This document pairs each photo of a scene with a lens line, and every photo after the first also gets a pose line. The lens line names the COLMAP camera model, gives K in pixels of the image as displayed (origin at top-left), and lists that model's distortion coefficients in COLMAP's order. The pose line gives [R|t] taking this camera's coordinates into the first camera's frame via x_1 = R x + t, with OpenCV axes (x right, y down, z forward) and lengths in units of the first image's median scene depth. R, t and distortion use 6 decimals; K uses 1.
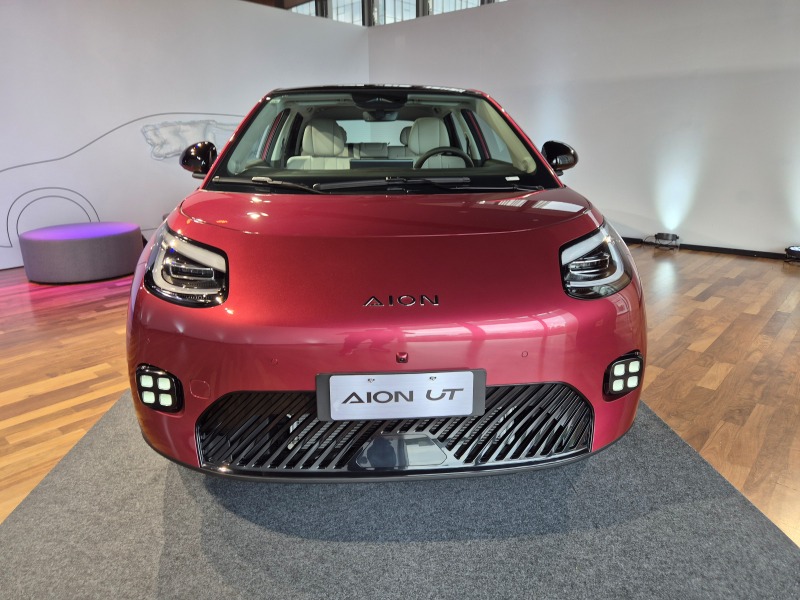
lens RADIAL K [[544.9, 0, 395.7], [0, 544.9, 303.2], [0, 0, 1]] dist [0.011783, -0.003019]
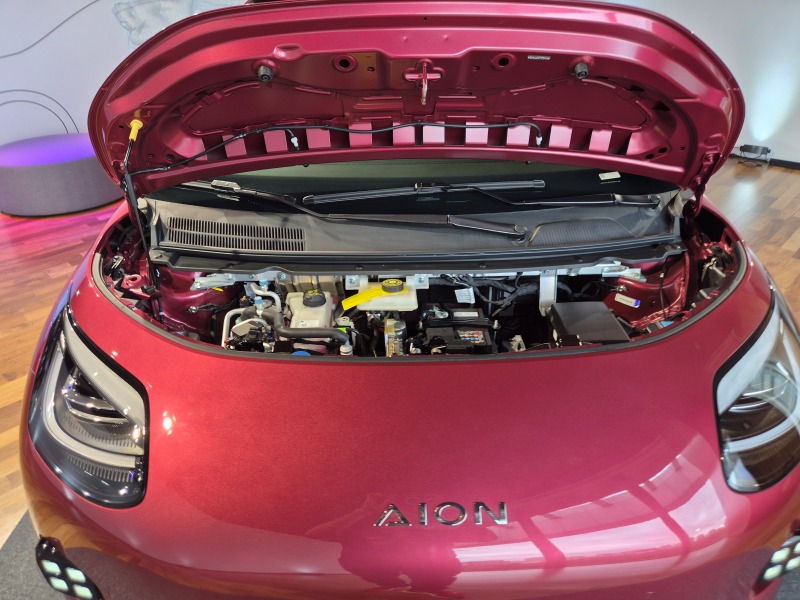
lens RADIAL K [[544.9, 0, 401.6], [0, 544.9, 299.6], [0, 0, 1]] dist [0.011783, -0.003019]
pose [[0.999373, 0.008686, -0.034329, -0.003948], [-0.000396, 0.972130, 0.234441, -0.095998], [0.035409, -0.234280, 0.971524, 0.131795]]
